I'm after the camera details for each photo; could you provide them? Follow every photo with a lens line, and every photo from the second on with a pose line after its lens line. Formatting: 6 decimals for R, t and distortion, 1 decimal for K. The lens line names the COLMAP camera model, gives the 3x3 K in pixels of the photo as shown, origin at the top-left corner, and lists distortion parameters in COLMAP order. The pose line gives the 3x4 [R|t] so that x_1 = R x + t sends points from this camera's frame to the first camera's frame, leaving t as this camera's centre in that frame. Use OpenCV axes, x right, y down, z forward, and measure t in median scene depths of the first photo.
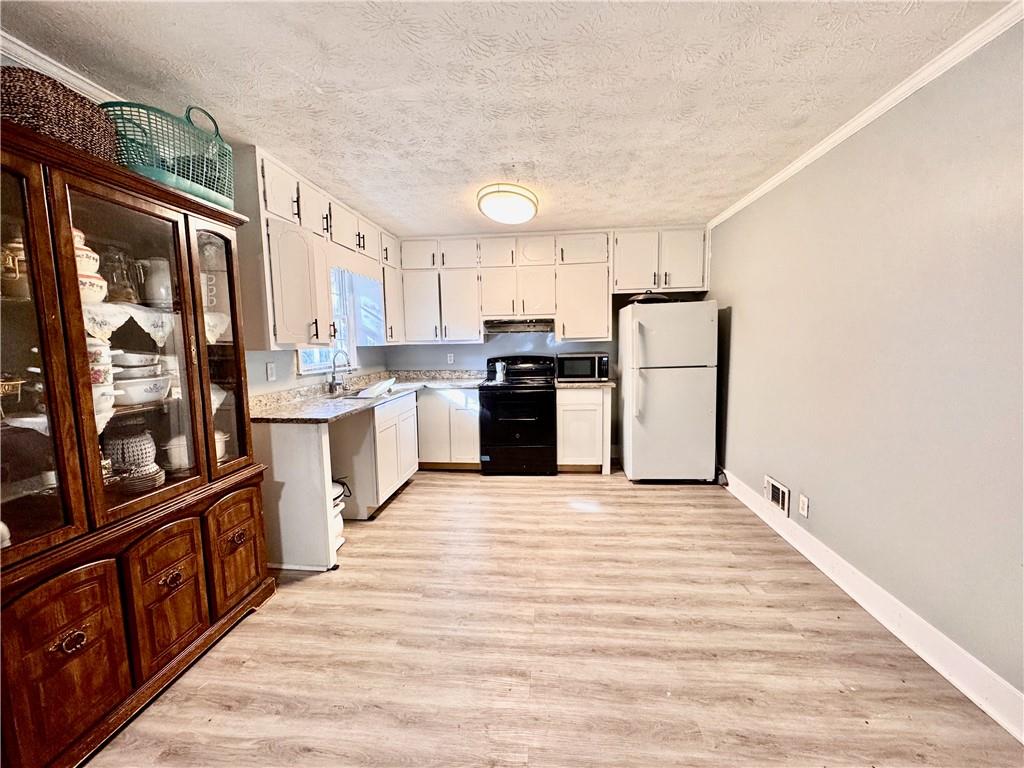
lens RADIAL K [[408.8, 0, 513.7], [0, 408.8, 382.6], [0, 0, 1]] dist [-0.002572, -0.000106]
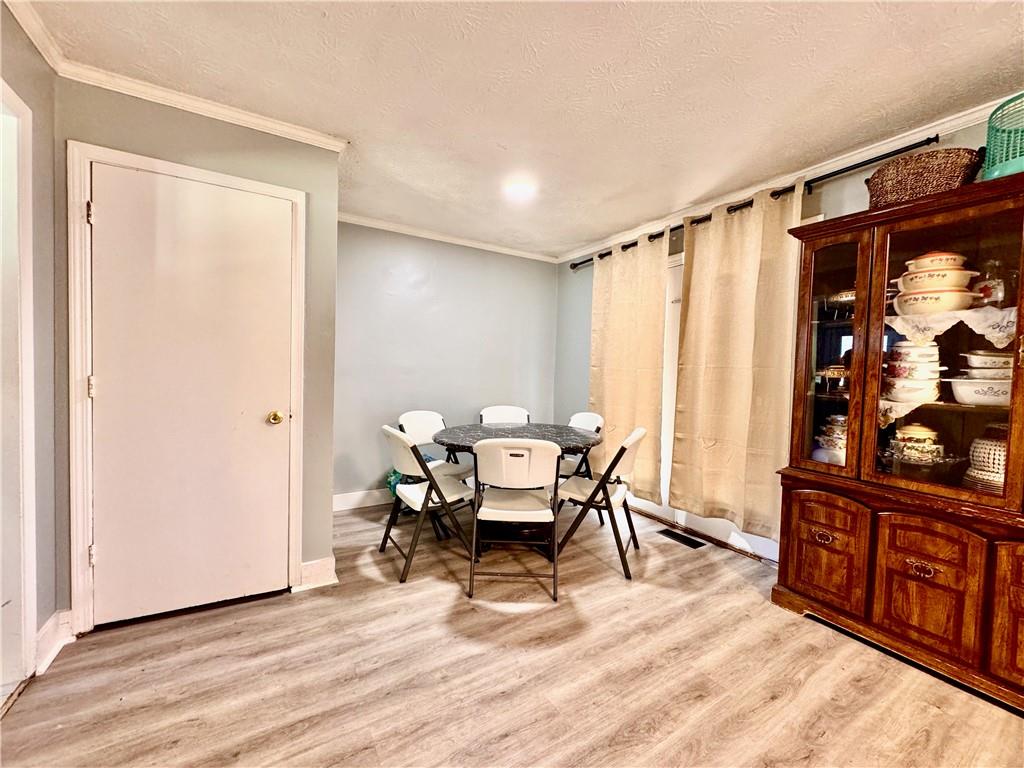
lens RADIAL K [[410.4, 0, 512.0], [0, 410.4, 384.0], [0, 0, 1]] dist [-0.006230, 0.002257]
pose [[-0.801878, 0.014679, -0.597308, 0.320146], [-0.077755, 0.988633, 0.128681, -0.021046], [0.592407, 0.149630, -0.791622, 0.578168]]
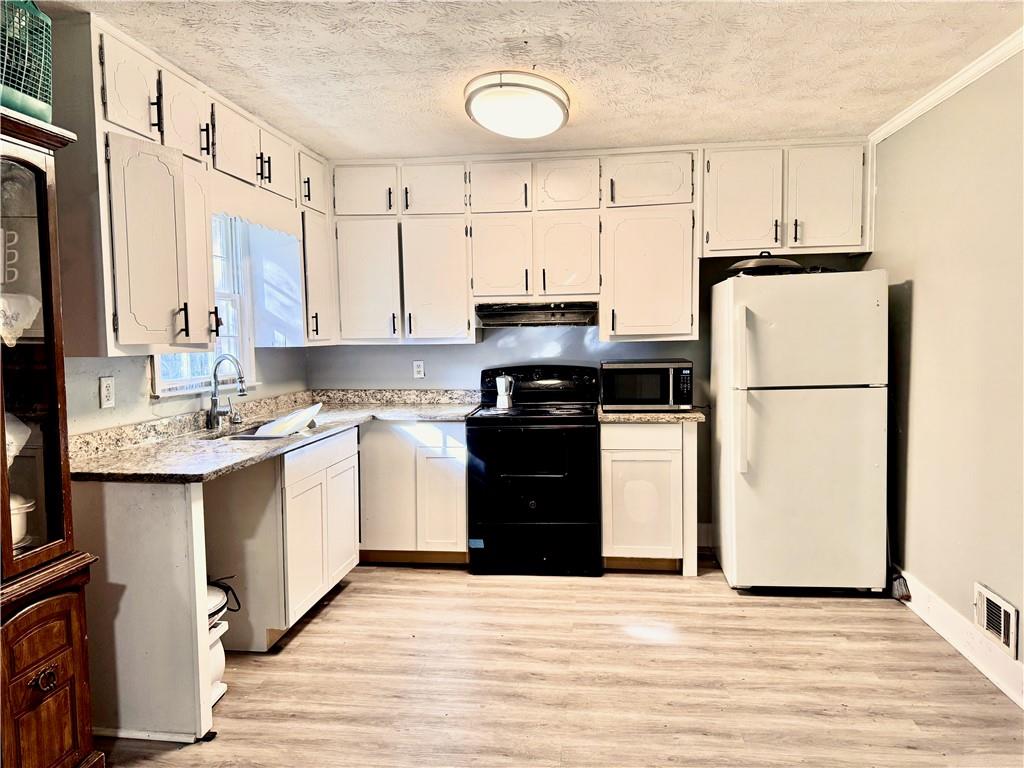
lens RADIAL K [[719.8, 0, 513.5], [0, 719.8, 385.9], [0, 0, 1]] dist [0.078718, -0.103207]
pose [[0.999678, 0.005222, -0.024846, 0.008176], [-0.005999, 0.999491, -0.031325, -0.006182], [0.024670, 0.031464, 0.999200, -0.019513]]
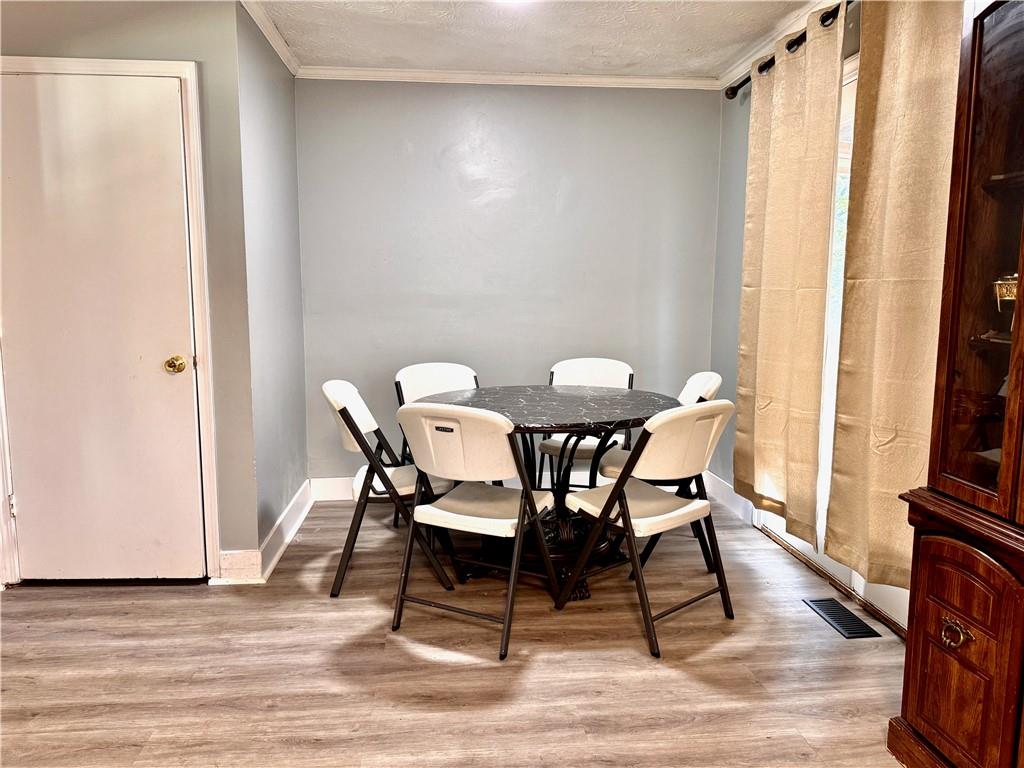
lens RADIAL K [[732.1, 0, 512.0], [0, 732.1, 384.0], [0, 0, 1]] dist [0.022475, -0.020625]
pose [[-0.983418, 0.034787, -0.177988, -0.021261], [-0.007716, 0.972517, 0.232706, -0.049101], [0.181192, 0.230221, -0.956121, 0.817202]]
